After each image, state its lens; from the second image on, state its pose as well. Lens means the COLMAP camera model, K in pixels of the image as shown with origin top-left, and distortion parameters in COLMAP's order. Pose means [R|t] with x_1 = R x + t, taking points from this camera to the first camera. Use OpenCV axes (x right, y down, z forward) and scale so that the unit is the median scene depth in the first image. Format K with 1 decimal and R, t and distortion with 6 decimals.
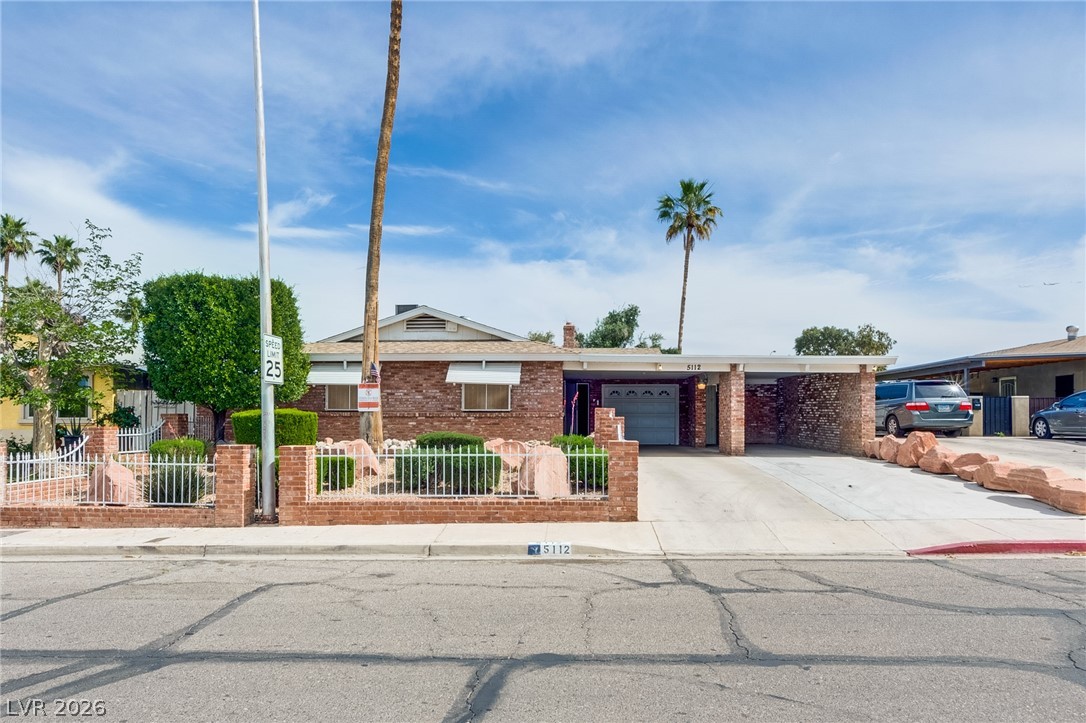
lens RADIAL K [[730.0, 0, 518.7], [0, 730.0, 409.5], [0, 0, 1]] dist [0.003464, 0.000489]
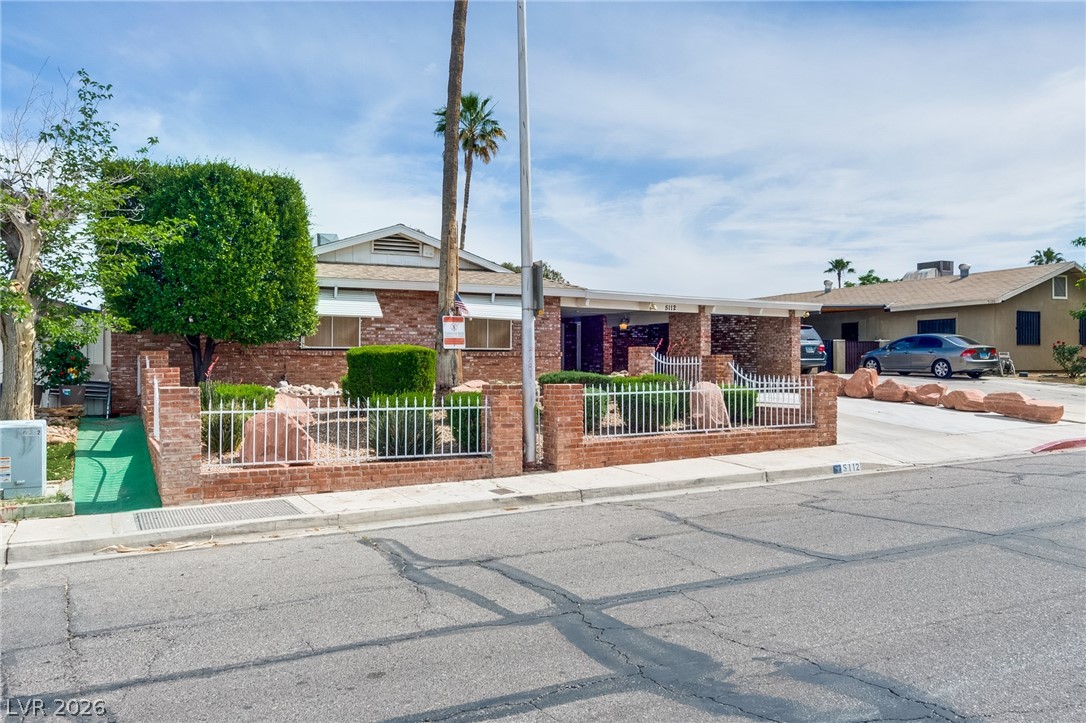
lens RADIAL K [[900.5, 0, 551.8], [0, 900.5, 365.2], [0, 0, 1]] dist [-0.009099, -0.003397]
pose [[0.843709, -0.004293, 0.536784, -0.568069], [-0.002432, 0.999927, 0.011820, 0.007640], [-0.536796, -0.011278, 0.843637, 0.030658]]
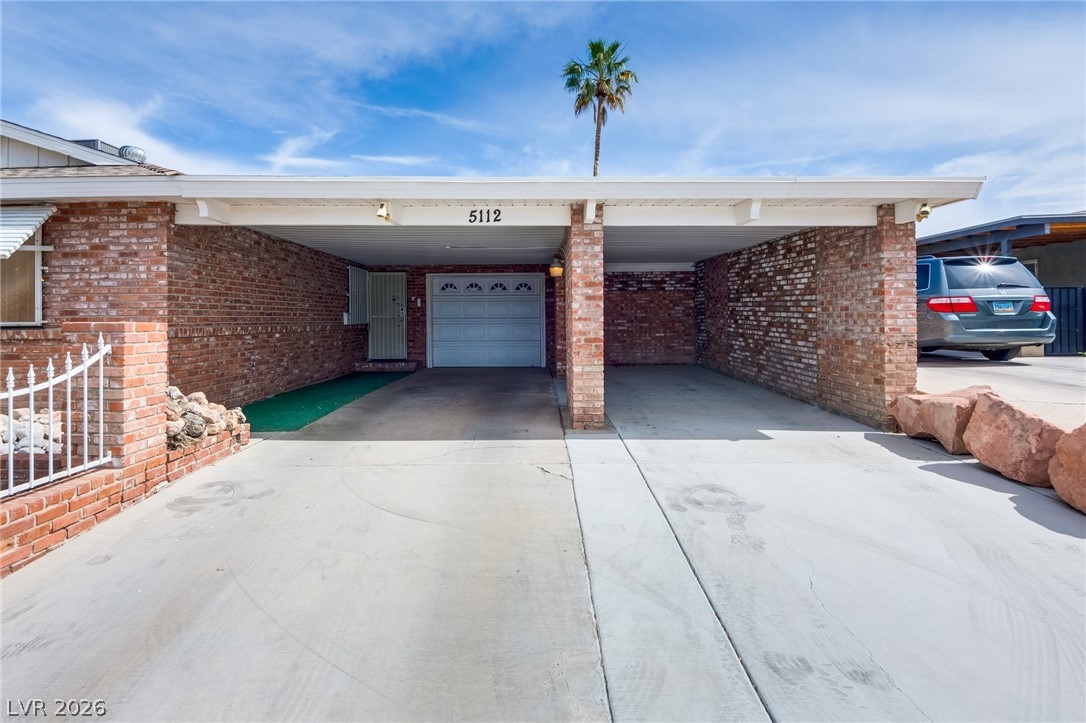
lens RADIAL K [[572.6, 0, 531.8], [0, 572.6, 319.7], [0, 0, 1]] dist [-0.016398, -0.002648]
pose [[0.999076, -0.009368, 0.041948, 0.251069], [0.008466, 0.999730, 0.021643, -0.005598], [-0.042140, -0.021268, 0.998885, 0.669578]]
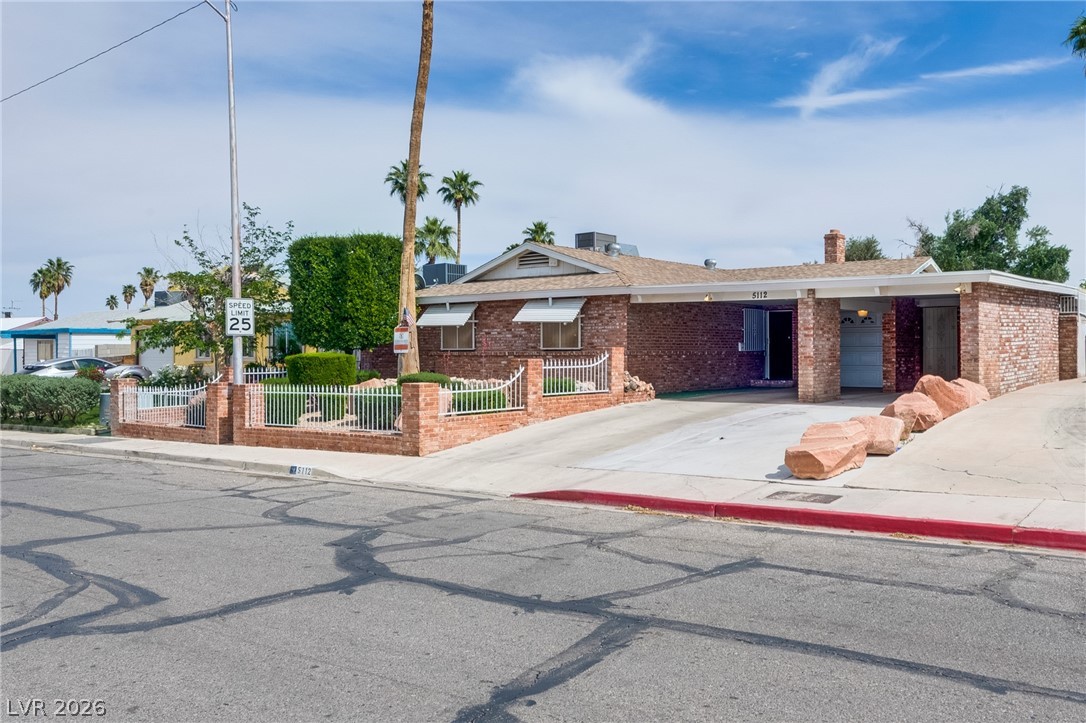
lens RADIAL K [[970.3, 0, 545.8], [0, 970.3, 364.2], [0, 0, 1]] dist [0.015009, -0.015488]
pose [[0.803682, 0.001203, -0.595058, 0.700476], [0.018638, 0.999456, 0.027194, -0.013675], [0.594767, -0.032946, 0.803223, -0.038461]]
